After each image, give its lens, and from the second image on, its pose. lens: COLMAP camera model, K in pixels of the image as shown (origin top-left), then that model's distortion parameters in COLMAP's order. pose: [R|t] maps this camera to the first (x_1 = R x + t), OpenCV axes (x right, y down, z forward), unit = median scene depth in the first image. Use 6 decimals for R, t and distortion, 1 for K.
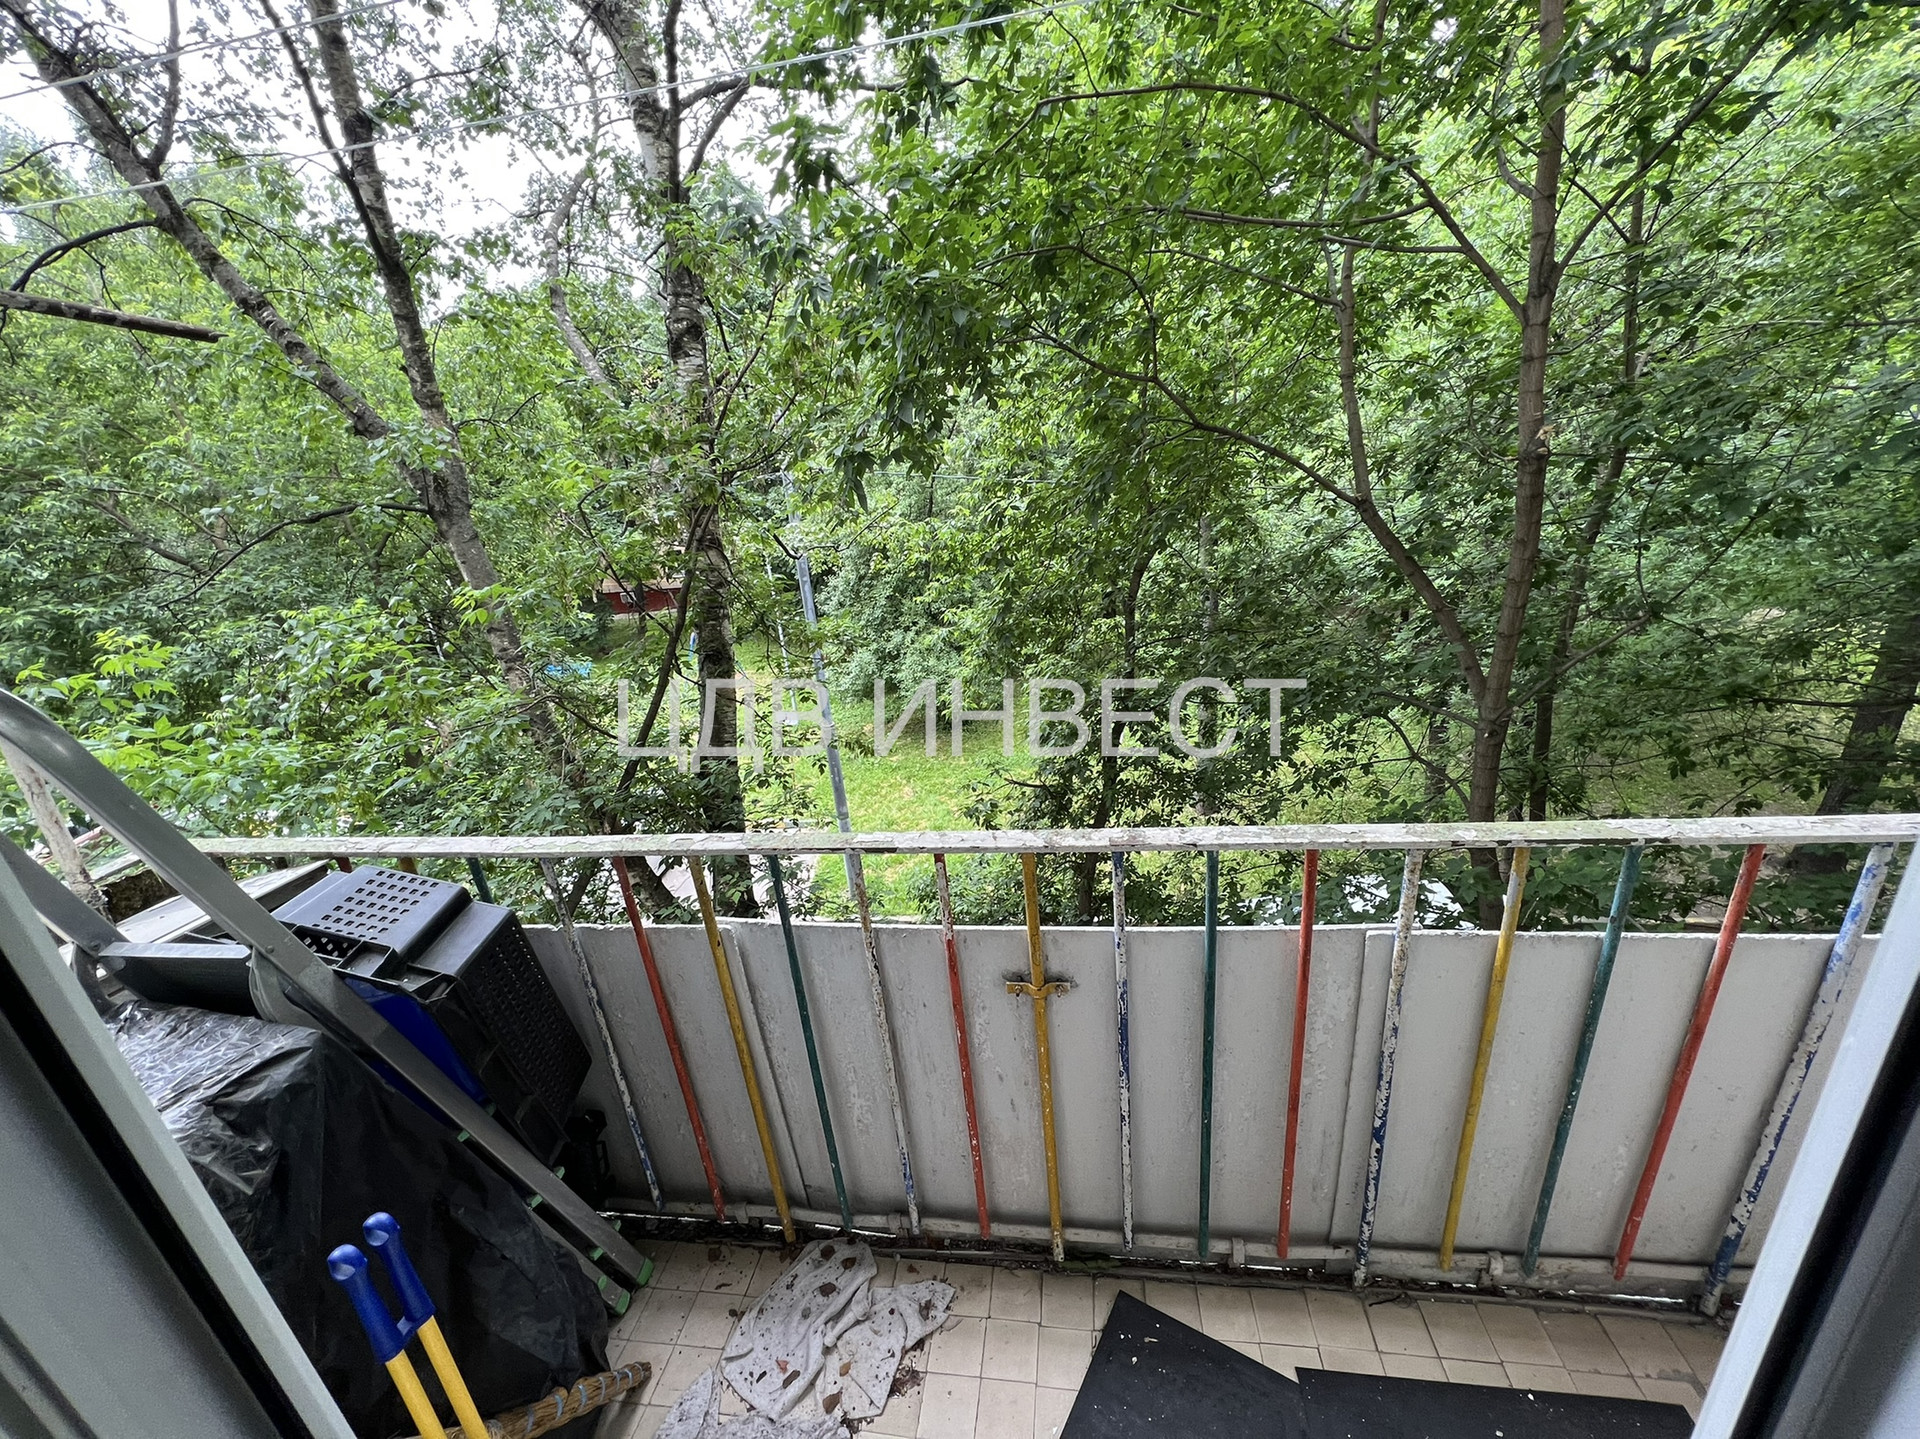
lens RADIAL K [[760.6, 0, 958.3], [0, 760.6, 723.4], [0, 0, 1]] dist [-0.000597, 0.000256]
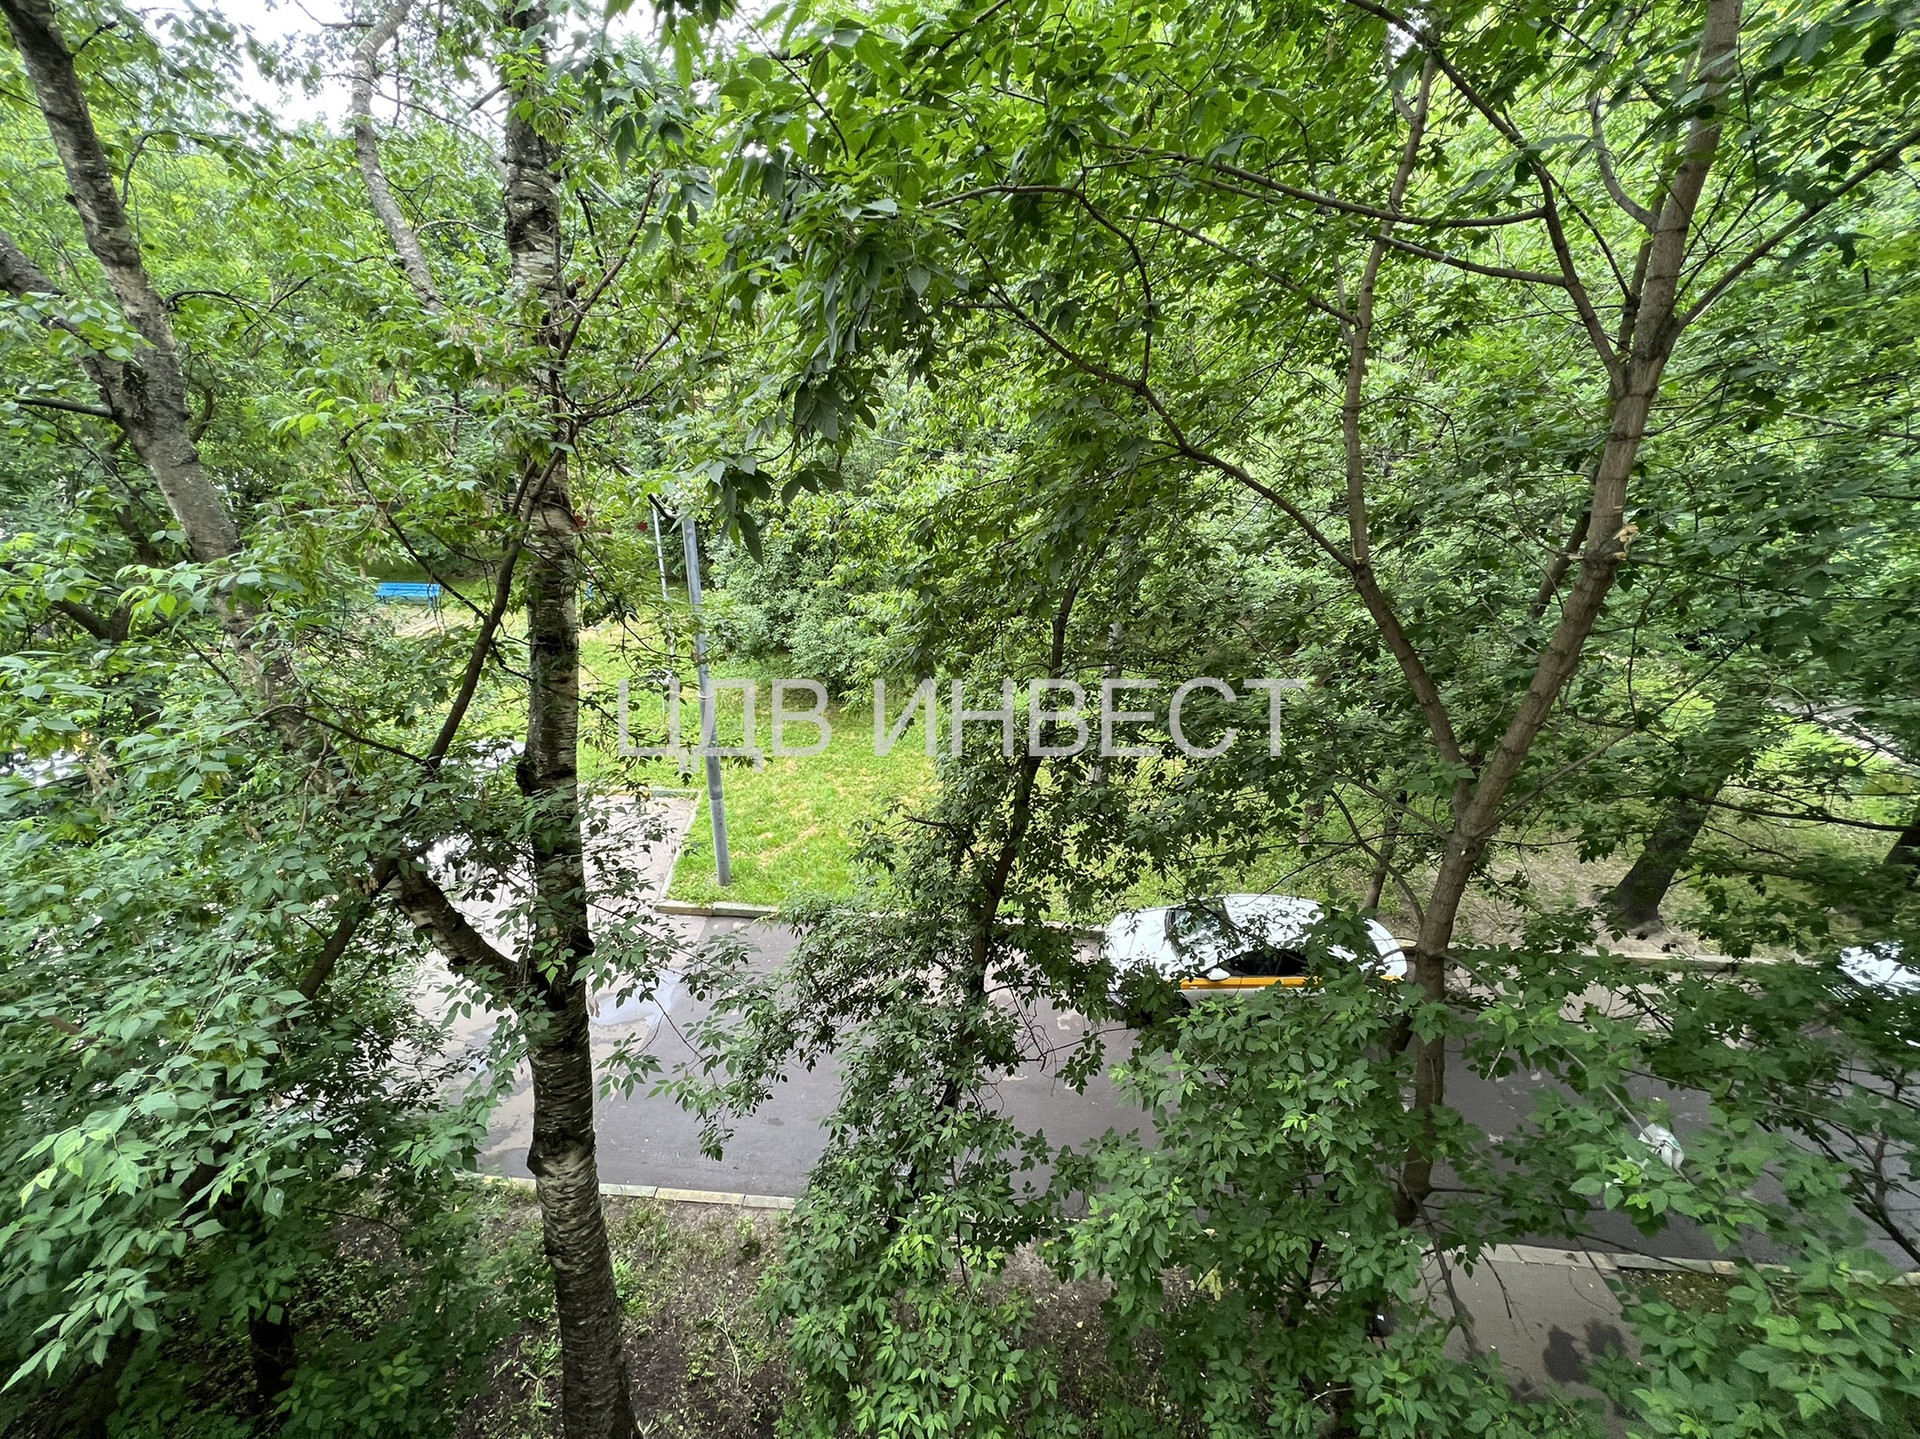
lens RADIAL K [[763.3, 0, 961.1], [0, 763.3, 723.9], [0, 0, 1]] dist [0.001085, 0.000331]
pose [[0.986086, 0.077741, 0.146935, -0.010043], [-0.086566, 0.994747, 0.054638, -0.095897], [-0.141916, -0.066597, 0.987636, 0.162639]]
